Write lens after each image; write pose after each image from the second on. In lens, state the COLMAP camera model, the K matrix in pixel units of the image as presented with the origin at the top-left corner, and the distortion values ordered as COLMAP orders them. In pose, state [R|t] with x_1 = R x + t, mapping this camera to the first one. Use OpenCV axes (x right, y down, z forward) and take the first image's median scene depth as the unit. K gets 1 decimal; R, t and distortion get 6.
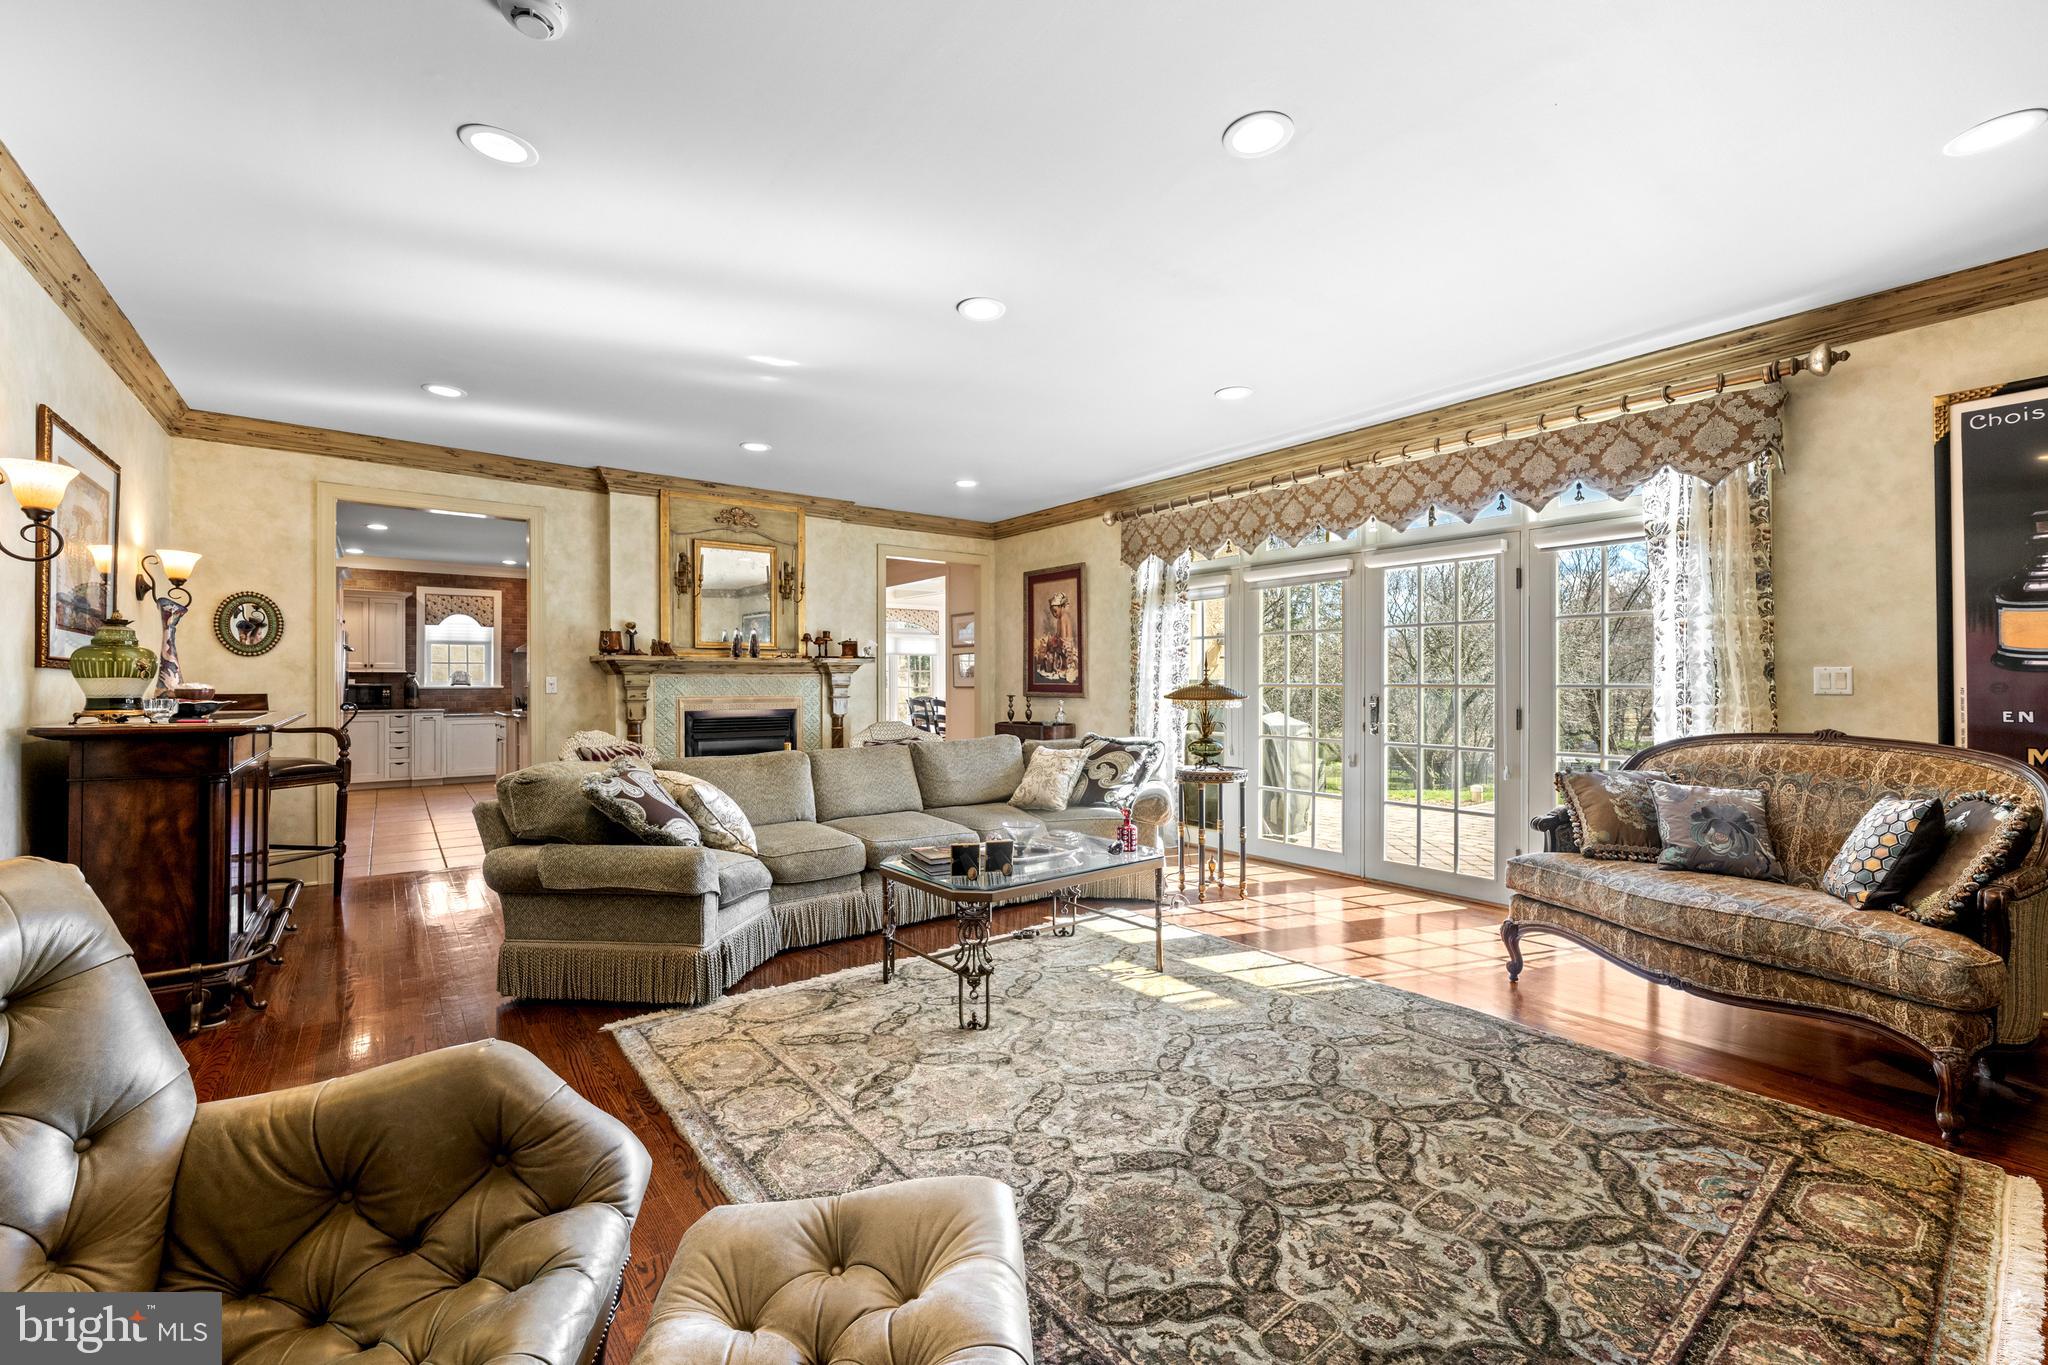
lens RADIAL K [[813.0, 0, 1022.9], [0, 813.0, 685.9], [0, 0, 1]] dist [-0.004029, 0.001263]
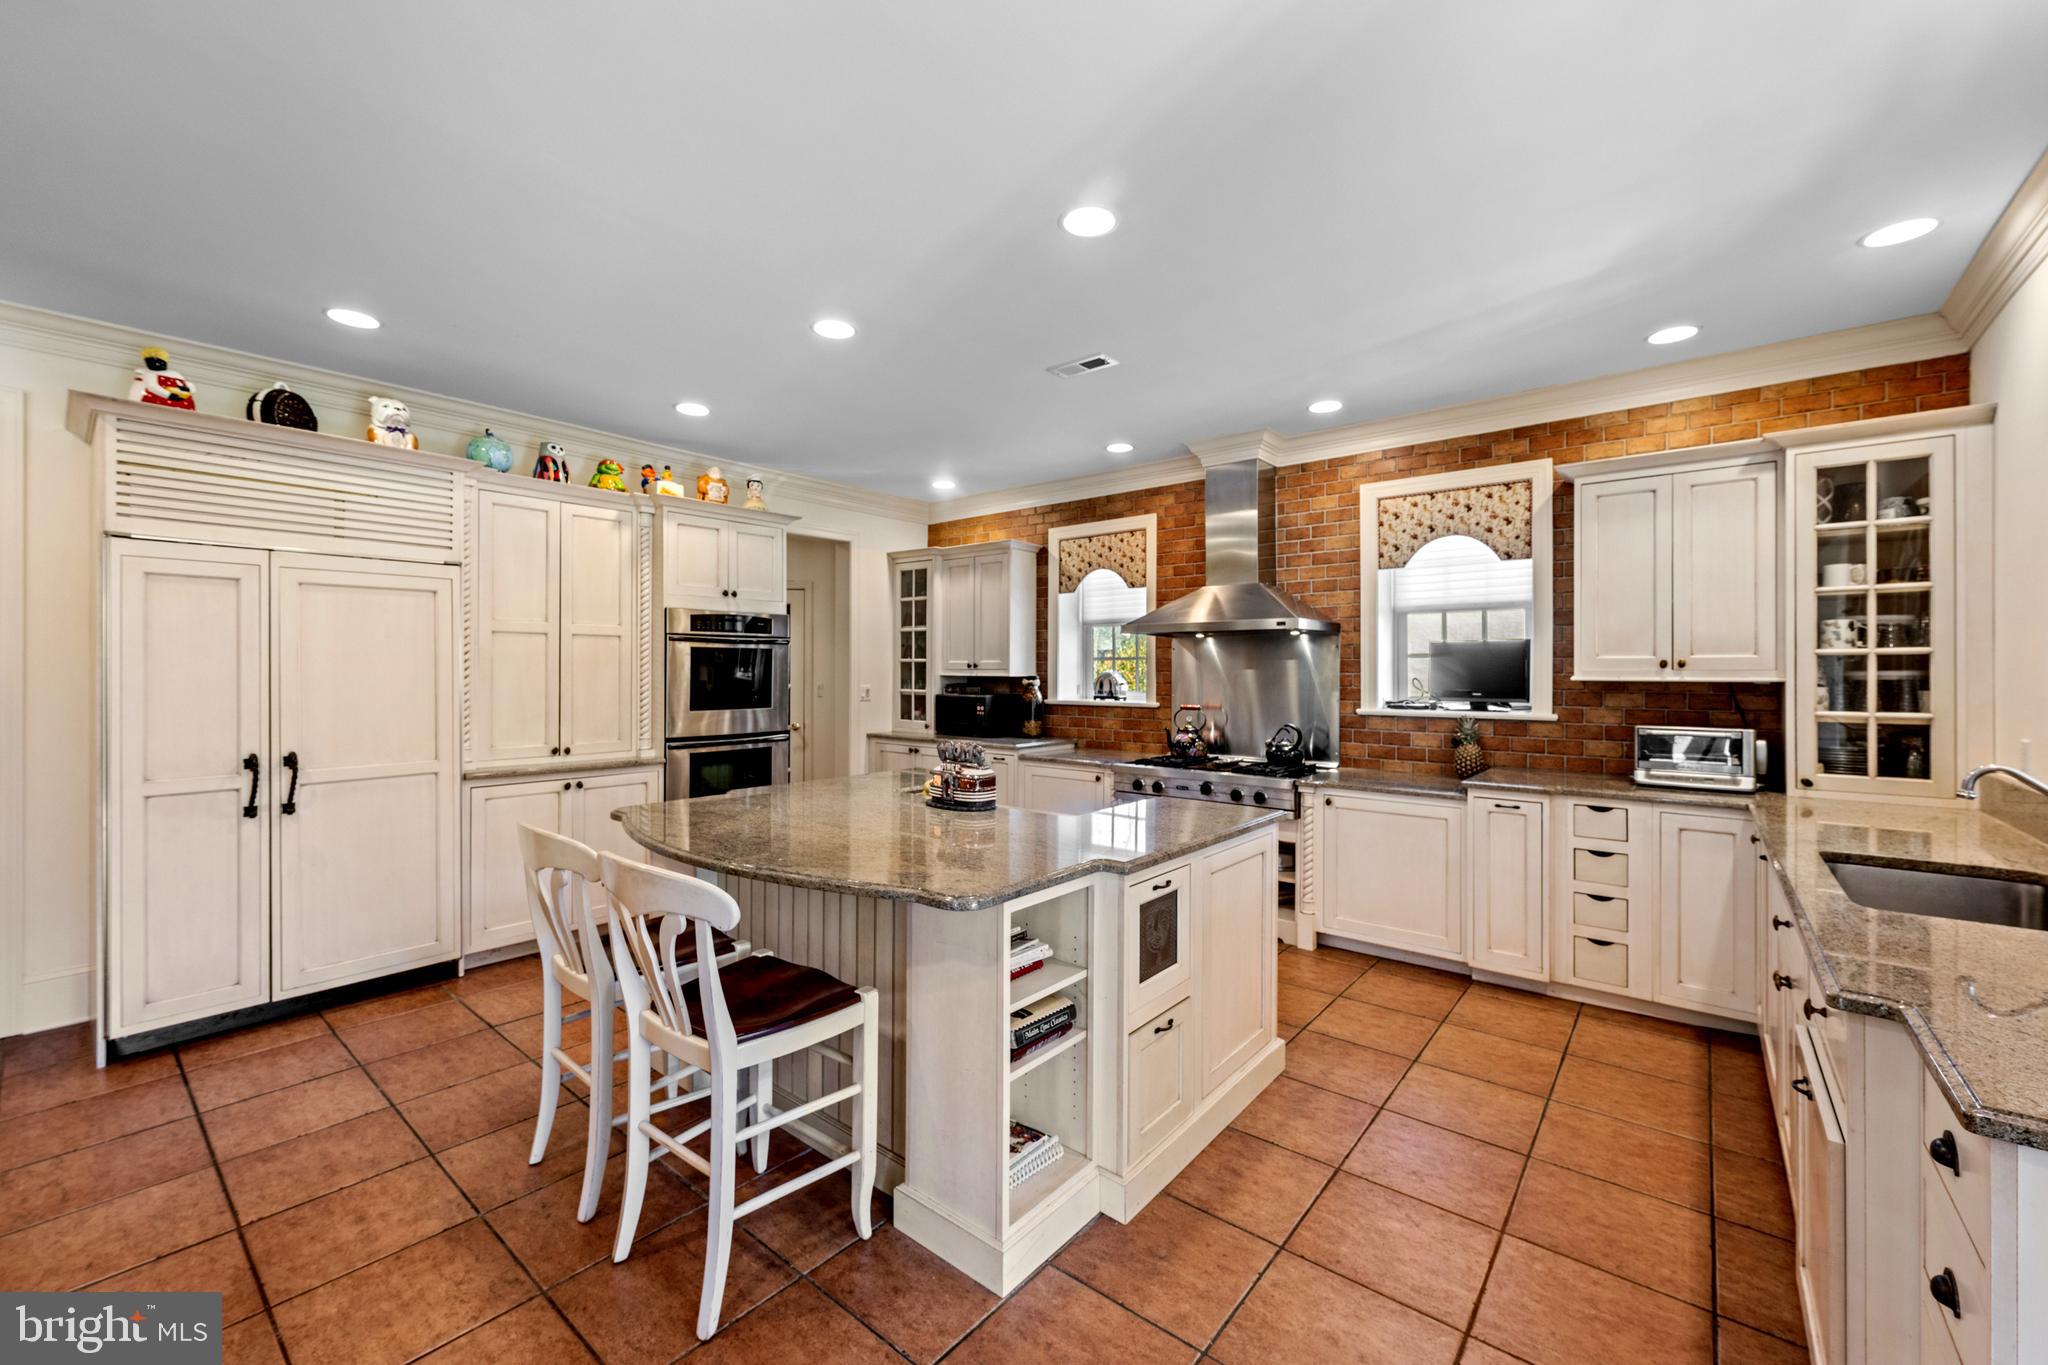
lens RADIAL K [[813.0, 0, 1033.0], [0, 813.0, 678.7], [0, 0, 1]] dist [-0.004029, 0.001263]
pose [[0.230788, 0.010556, -0.972947, -0.248888], [-0.010219, 0.999912, 0.008424, -0.026964], [0.972950, 0.007999, 0.230875, 1.199182]]
